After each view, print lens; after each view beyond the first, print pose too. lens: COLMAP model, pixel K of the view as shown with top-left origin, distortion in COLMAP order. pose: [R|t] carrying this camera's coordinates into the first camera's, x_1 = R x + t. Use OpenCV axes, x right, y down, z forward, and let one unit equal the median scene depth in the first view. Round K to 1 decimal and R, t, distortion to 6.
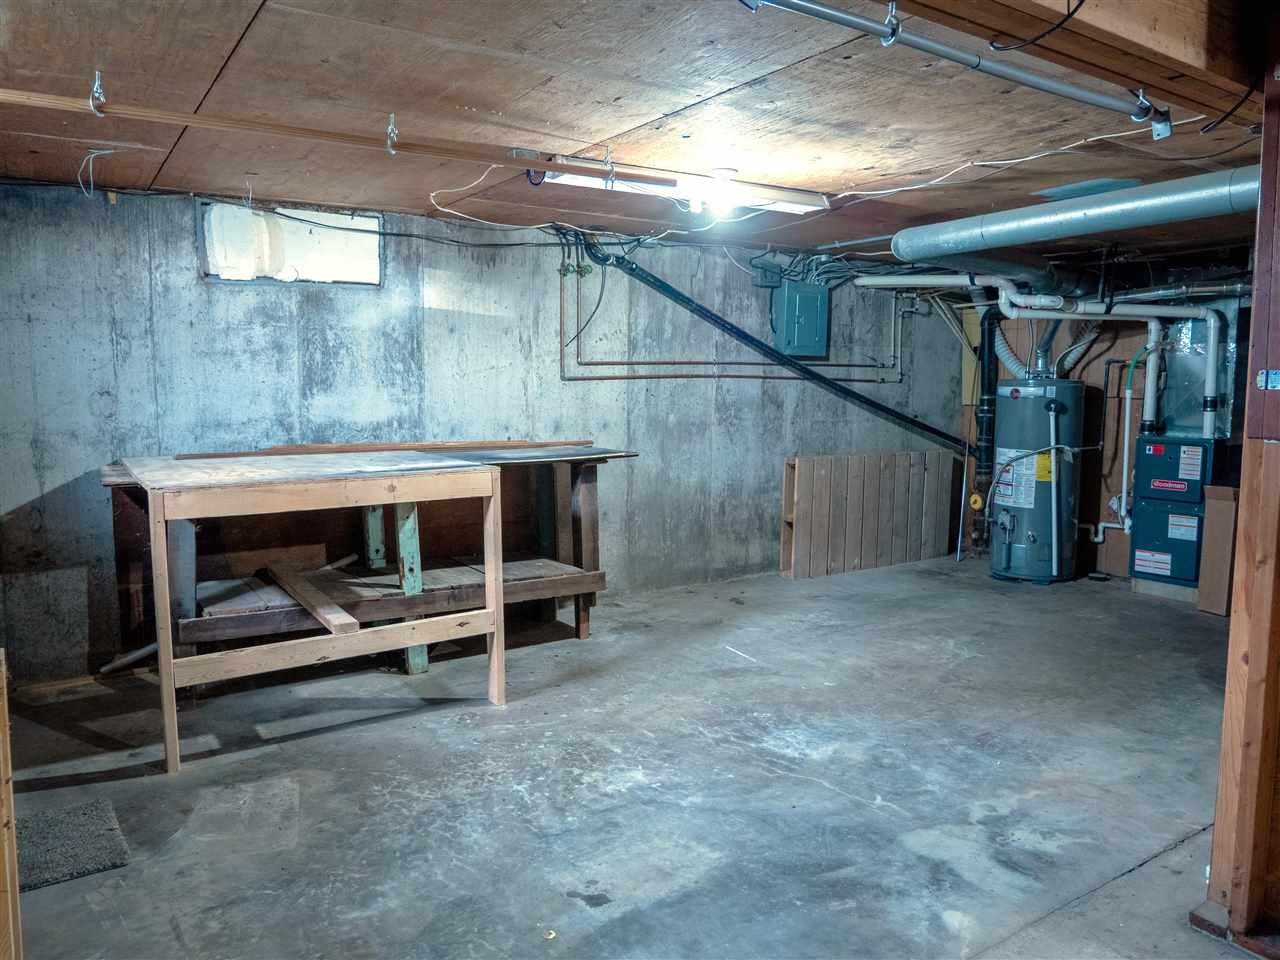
lens RADIAL K [[945.5, 0, 641.3], [0, 945.5, 480.3], [0, 0, 1]] dist [-0.012989, -0.003607]
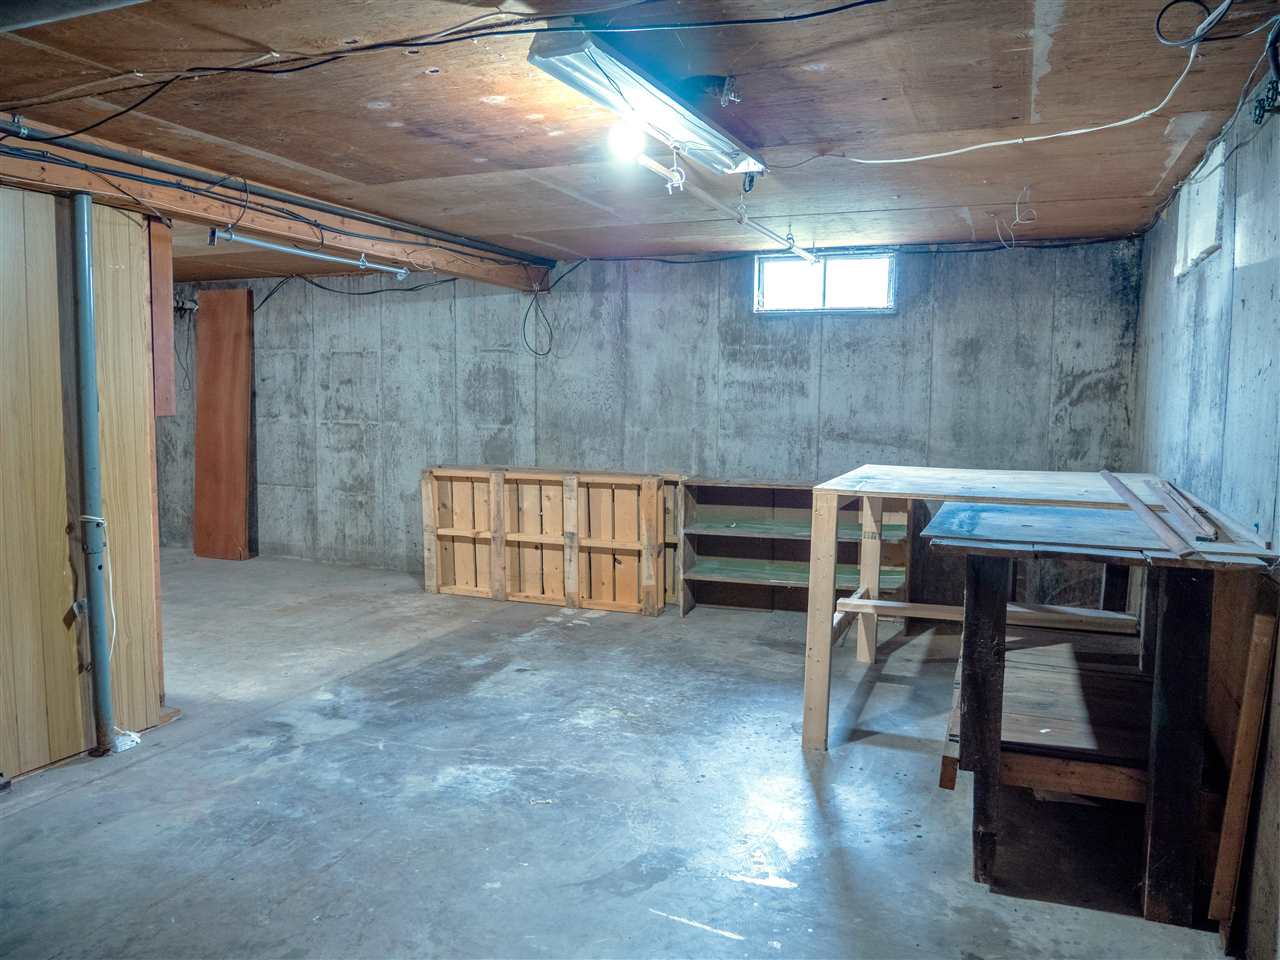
lens RADIAL K [[945.5, 0, 640.8], [0, 945.5, 480.2], [0, 0, 1]] dist [-0.012989, -0.003607]
pose [[-0.835552, 0.040782, -0.547896, 0.608772], [-0.069338, 0.981440, 0.178794, -0.215193], [0.545019, 0.187381, -0.817216, 2.066402]]
